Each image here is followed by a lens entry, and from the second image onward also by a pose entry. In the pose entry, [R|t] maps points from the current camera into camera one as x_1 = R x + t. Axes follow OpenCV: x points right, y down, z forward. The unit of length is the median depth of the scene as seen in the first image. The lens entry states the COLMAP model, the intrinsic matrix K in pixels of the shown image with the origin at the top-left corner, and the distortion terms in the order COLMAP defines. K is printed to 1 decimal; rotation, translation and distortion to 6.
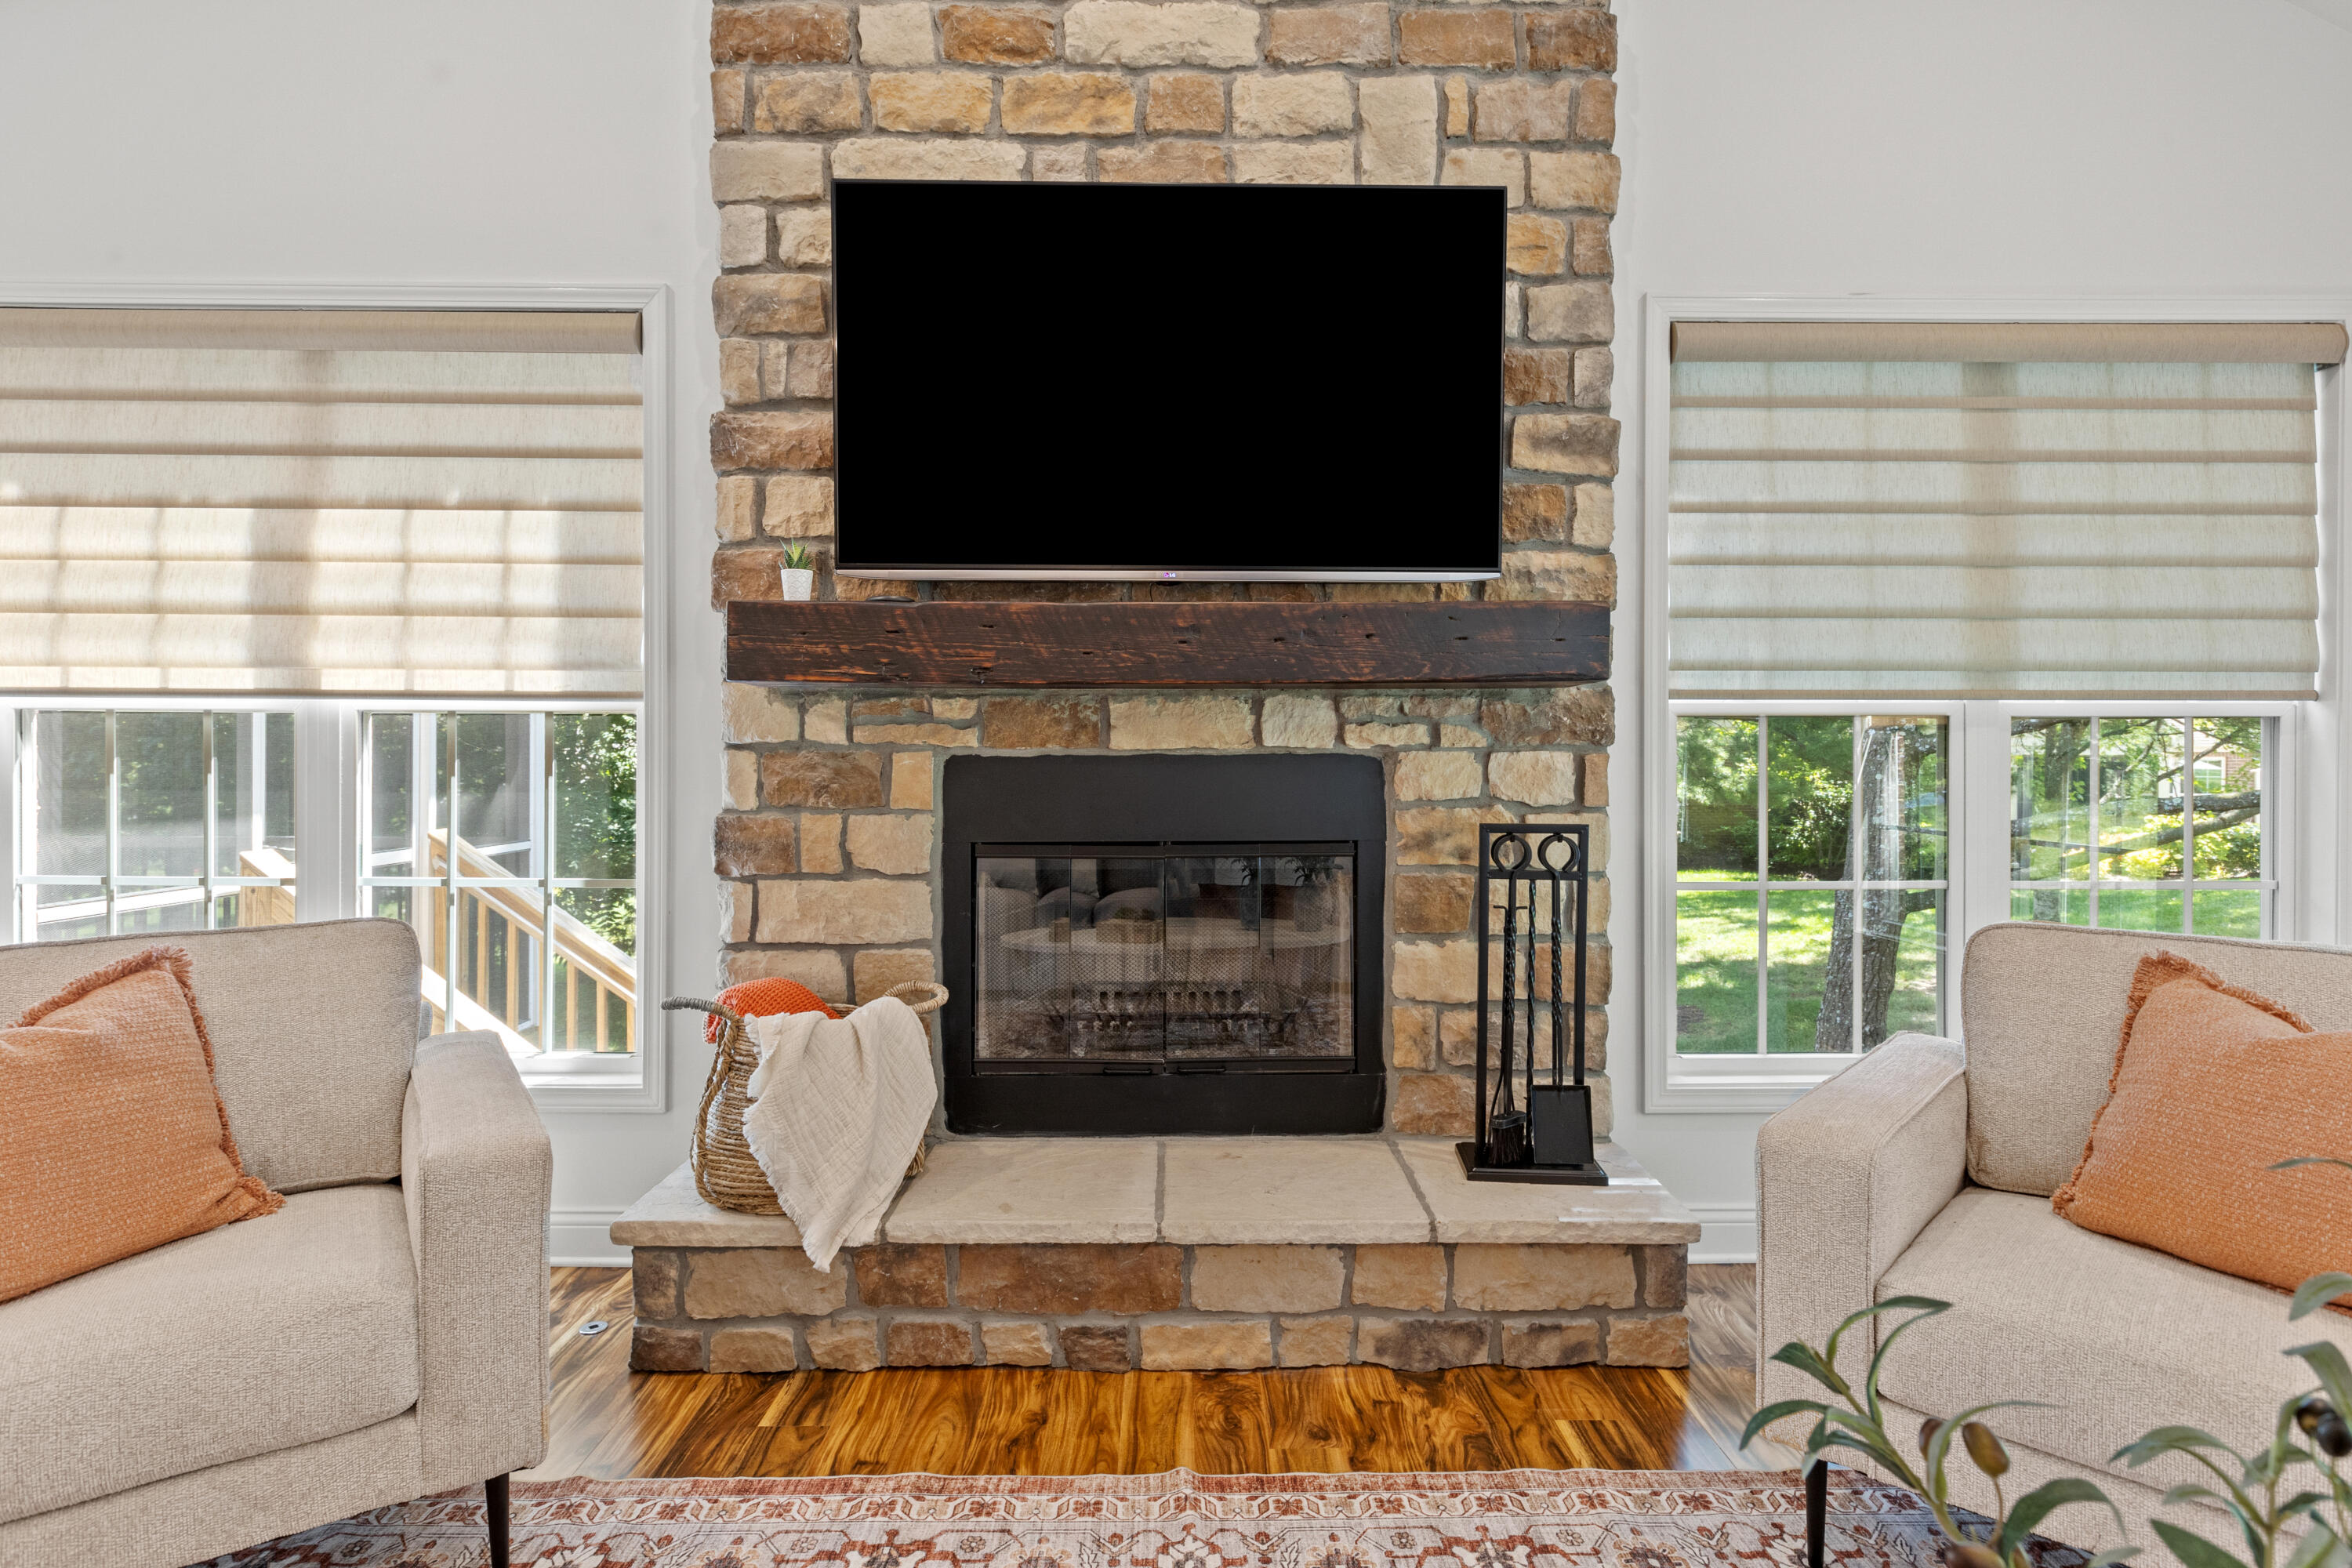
lens RADIAL K [[1218.7, 0, 1175.9], [0, 1218.7, 749.3], [0, 0, 1]] dist [0.000137, 0.000145]
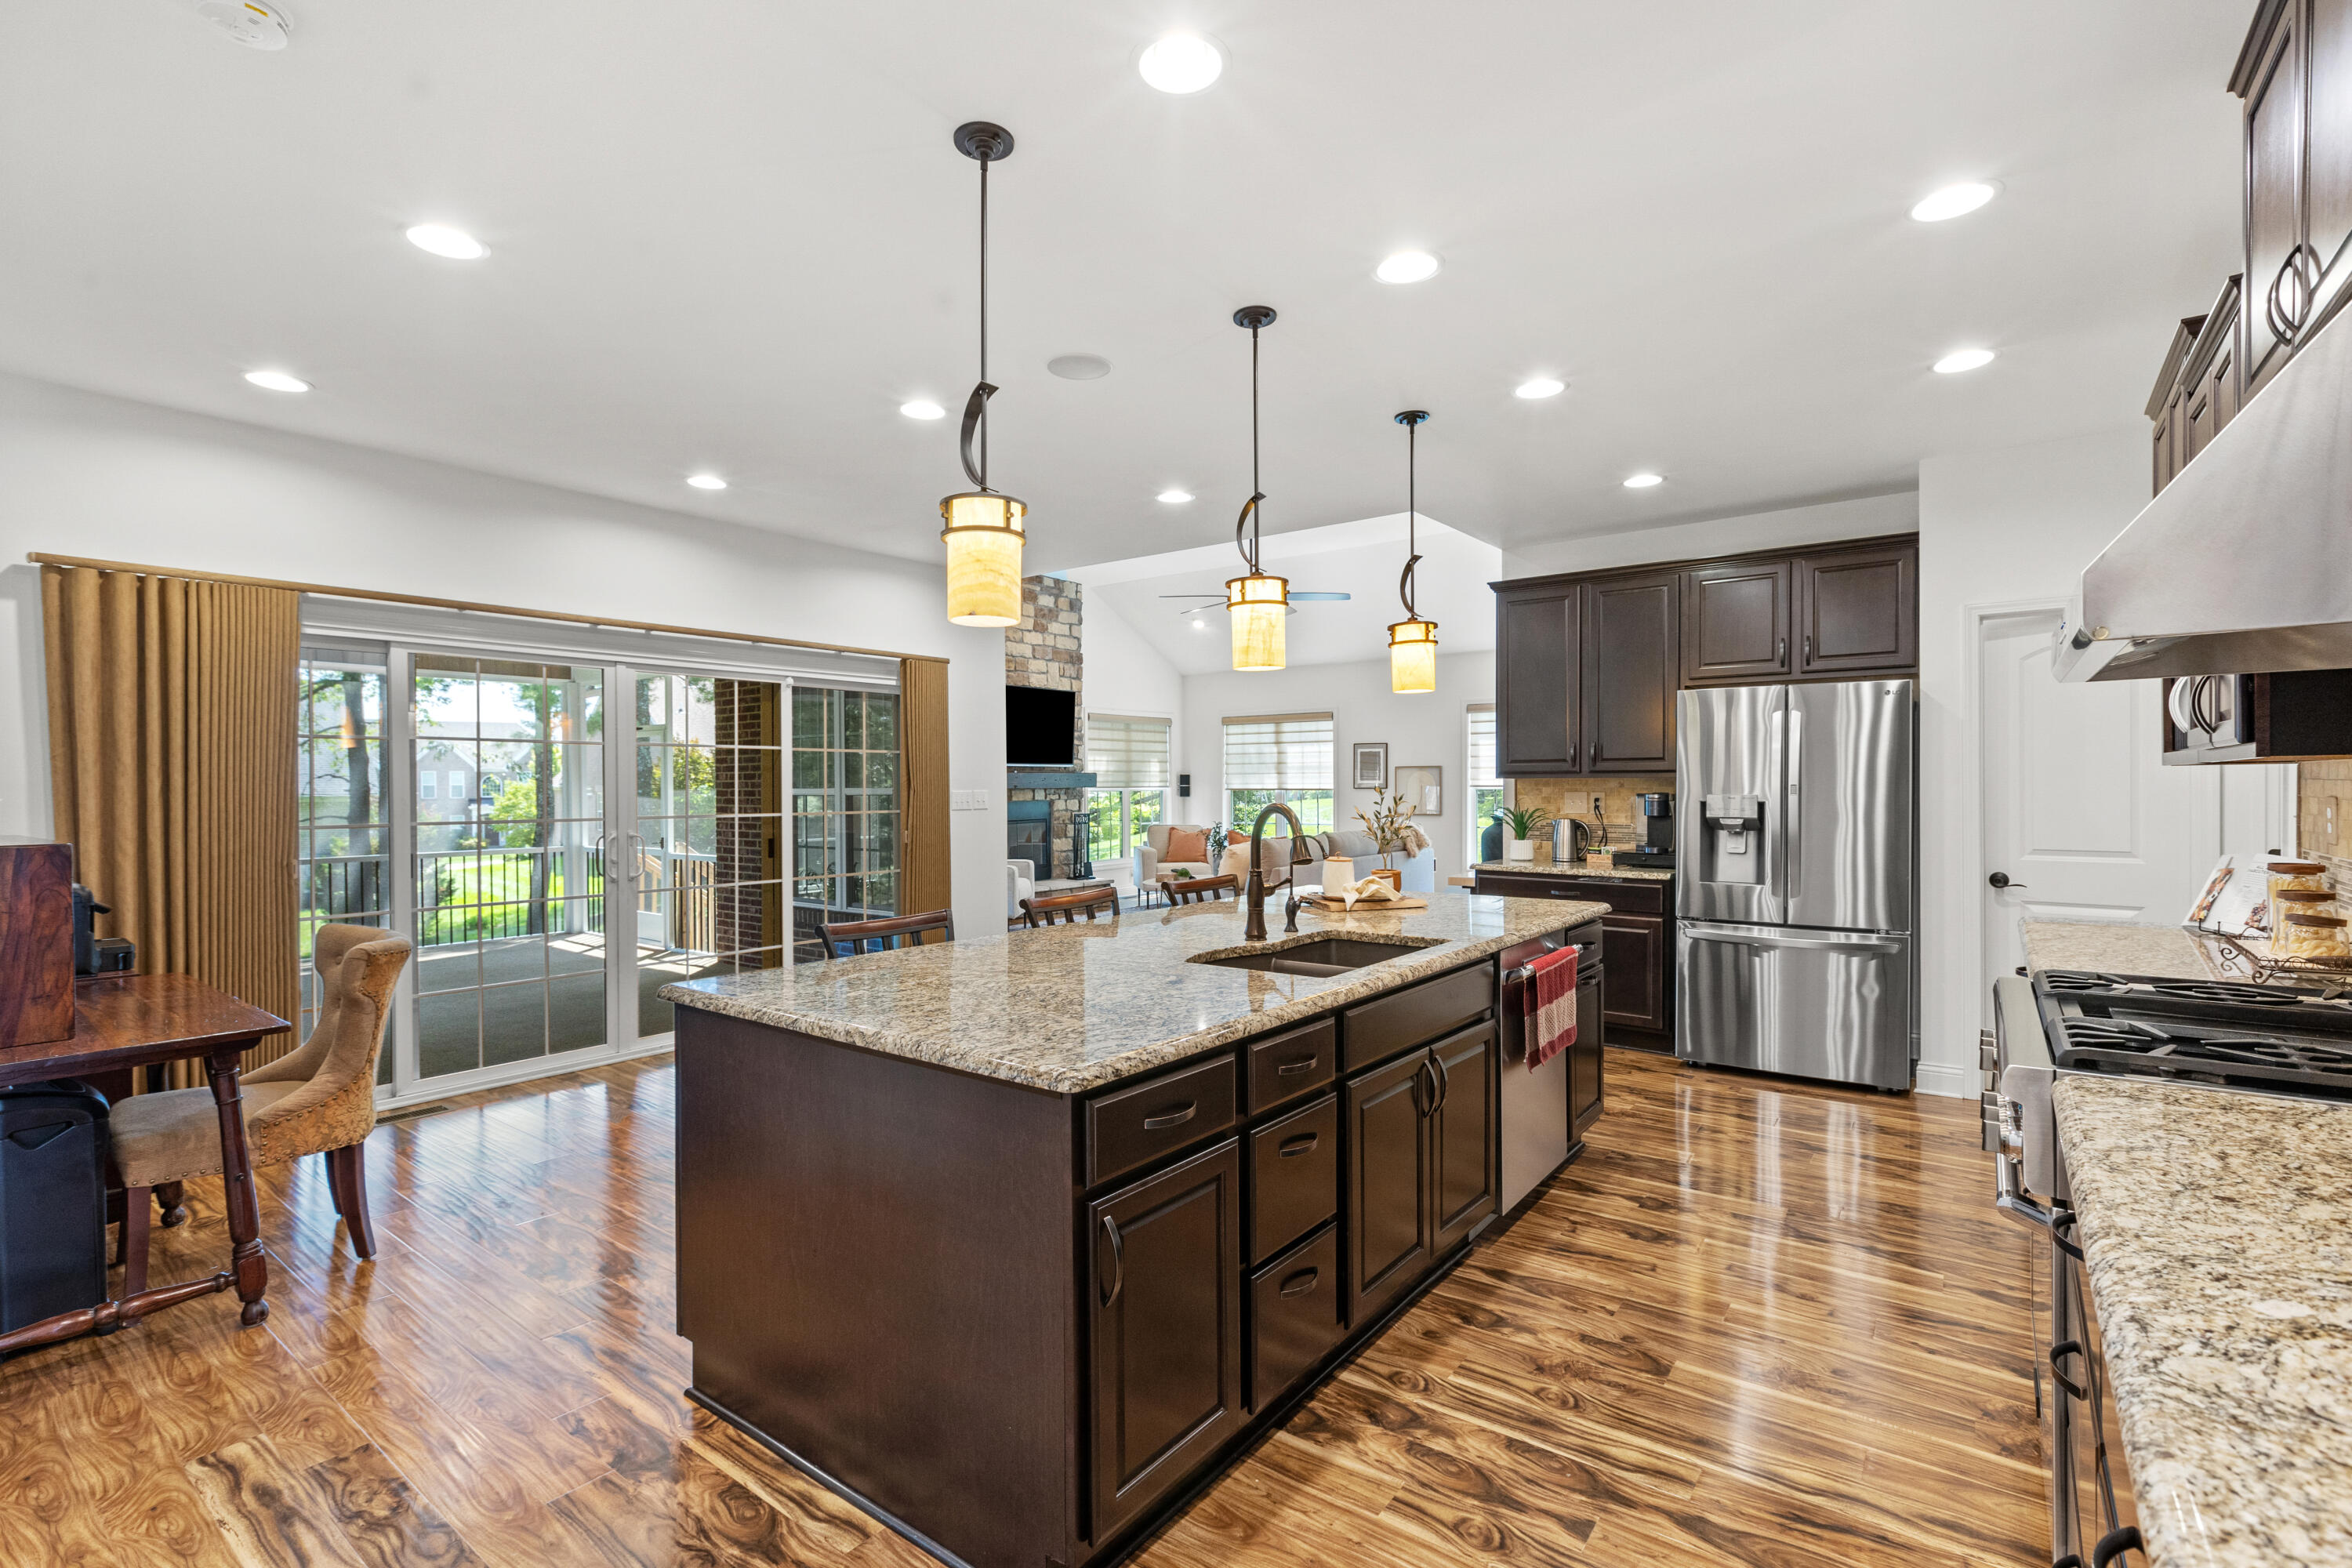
lens RADIAL K [[1081.9, 0, 1176.0], [0, 1081.9, 784.0], [0, 0, 1]] dist [-0.000441, -0.000048]
pose [[0.612817, -0.005557, 0.790205, -2.944558], [0.011292, 0.999935, -0.001725, -0.050347], [-0.790144, 0.009980, 0.612840, -2.045228]]
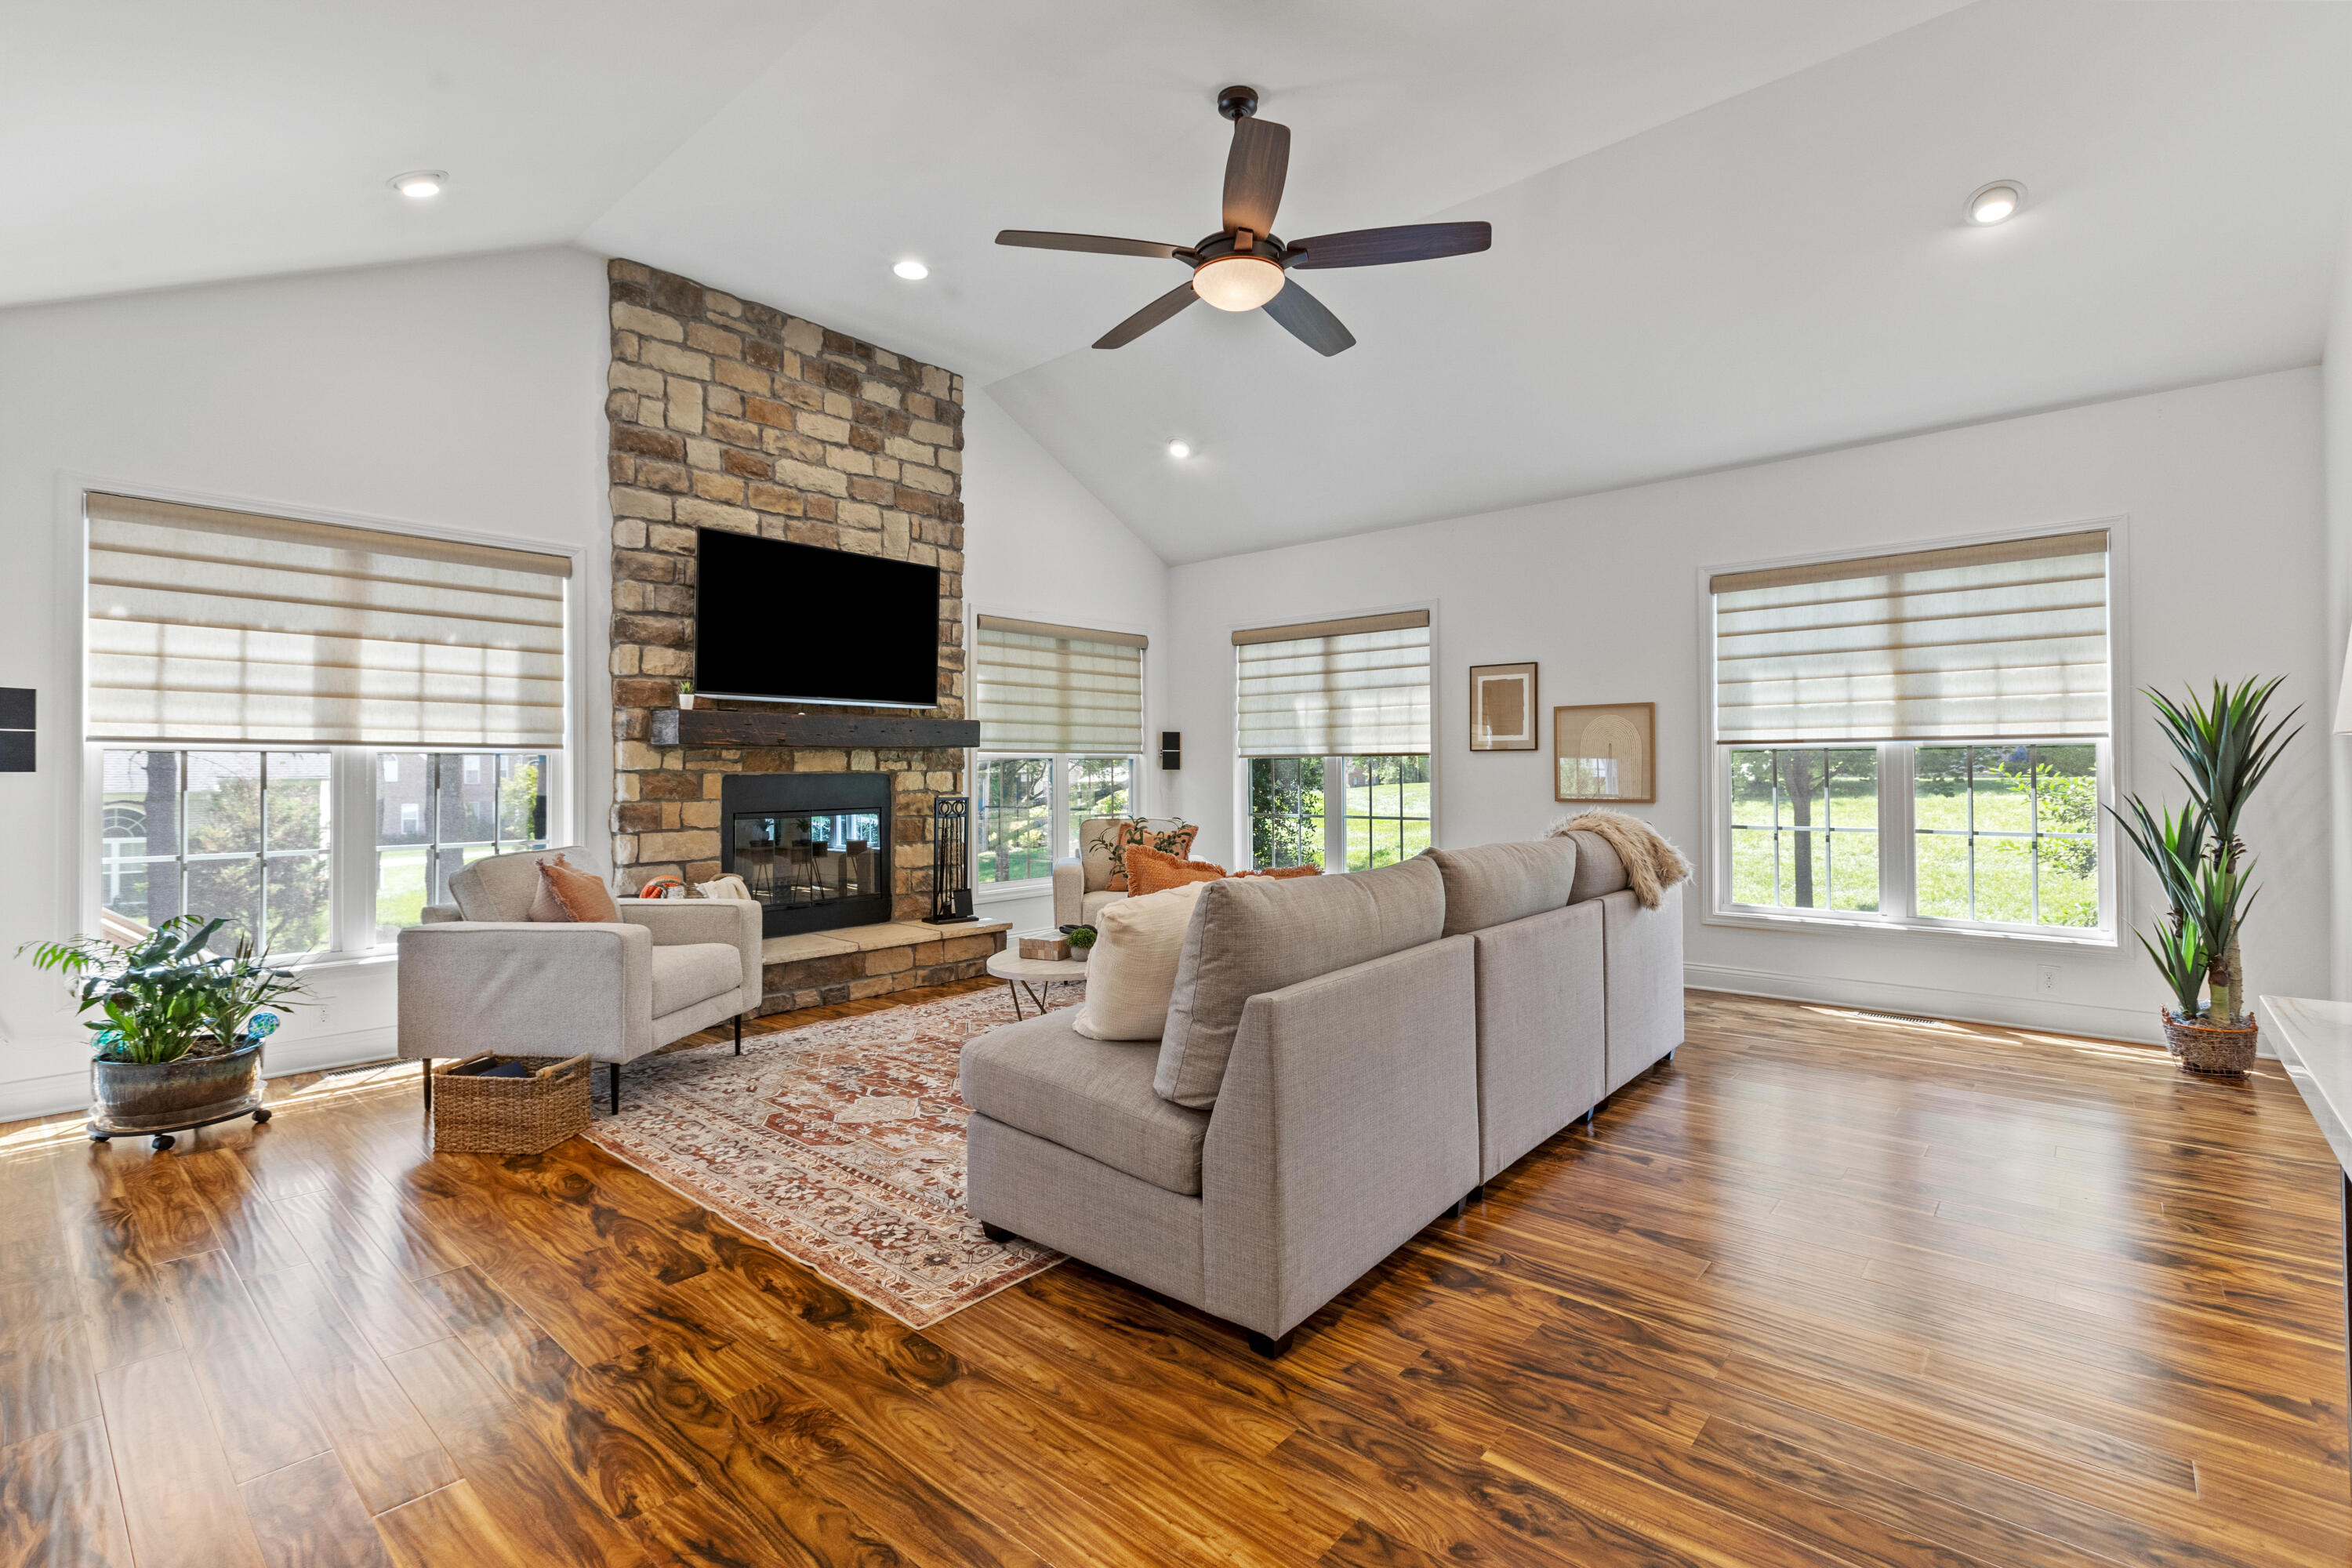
lens RADIAL K [[1060.1, 0, 1181.4], [0, 1060.1, 772.3], [0, 0, 1]] dist [-0.001627, -0.000196]
pose [[0.664810, -0.006004, 0.746988, -1.099350], [0.011040, 0.999937, -0.001788, 0.013145], [-0.746931, 0.009435, 0.664835, -0.947973]]
